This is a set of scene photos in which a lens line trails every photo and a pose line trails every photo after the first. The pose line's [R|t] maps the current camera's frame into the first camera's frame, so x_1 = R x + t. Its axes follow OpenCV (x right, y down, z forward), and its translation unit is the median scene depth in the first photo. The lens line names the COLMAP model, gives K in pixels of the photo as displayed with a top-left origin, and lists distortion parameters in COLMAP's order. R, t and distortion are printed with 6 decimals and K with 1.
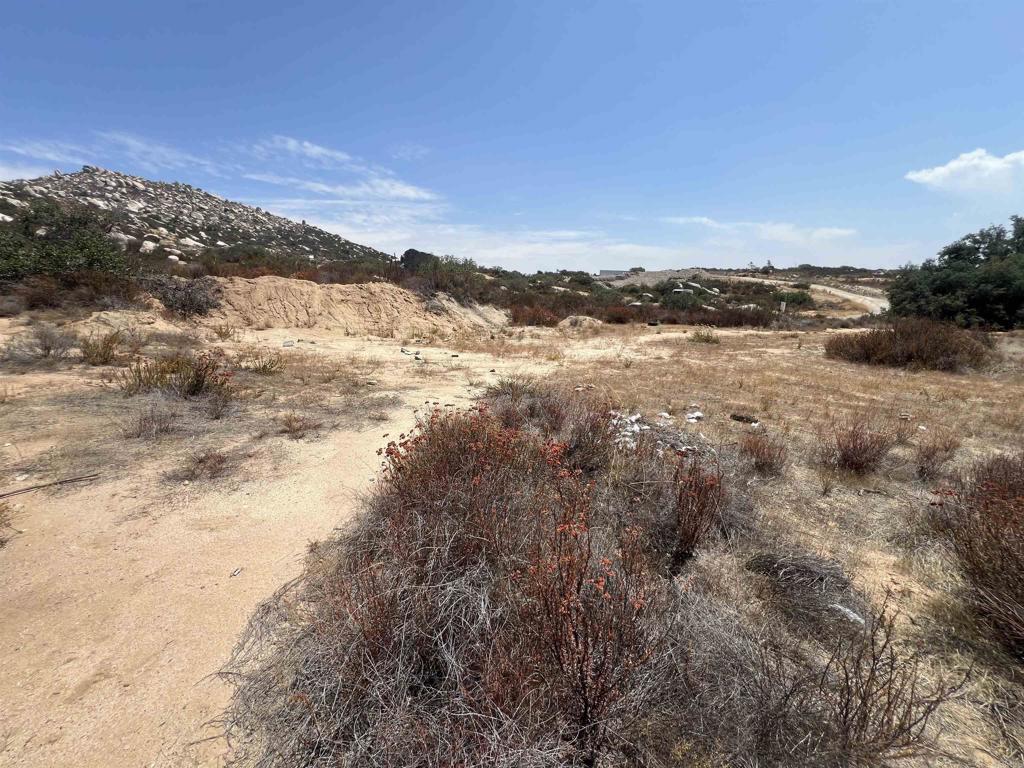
lens RADIAL K [[413.1, 0, 517.9], [0, 413.1, 375.5], [0, 0, 1]] dist [-0.002571, 0.000280]
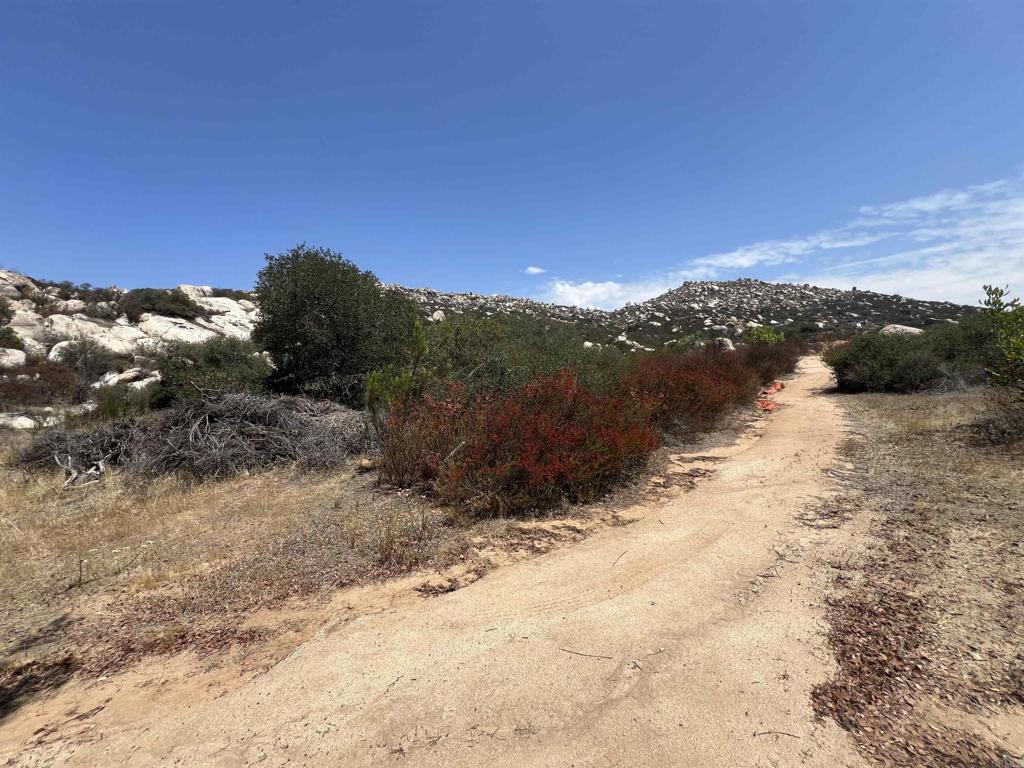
lens RADIAL K [[407.8, 0, 507.6], [0, 407.8, 385.6], [0, 0, 1]] dist [0.000346, -0.000136]
pose [[0.396343, 0.013557, -0.918003, 0.059343], [-0.145899, 0.988115, -0.048399, 0.028838], [0.906436, 0.153119, 0.393610, -0.115799]]
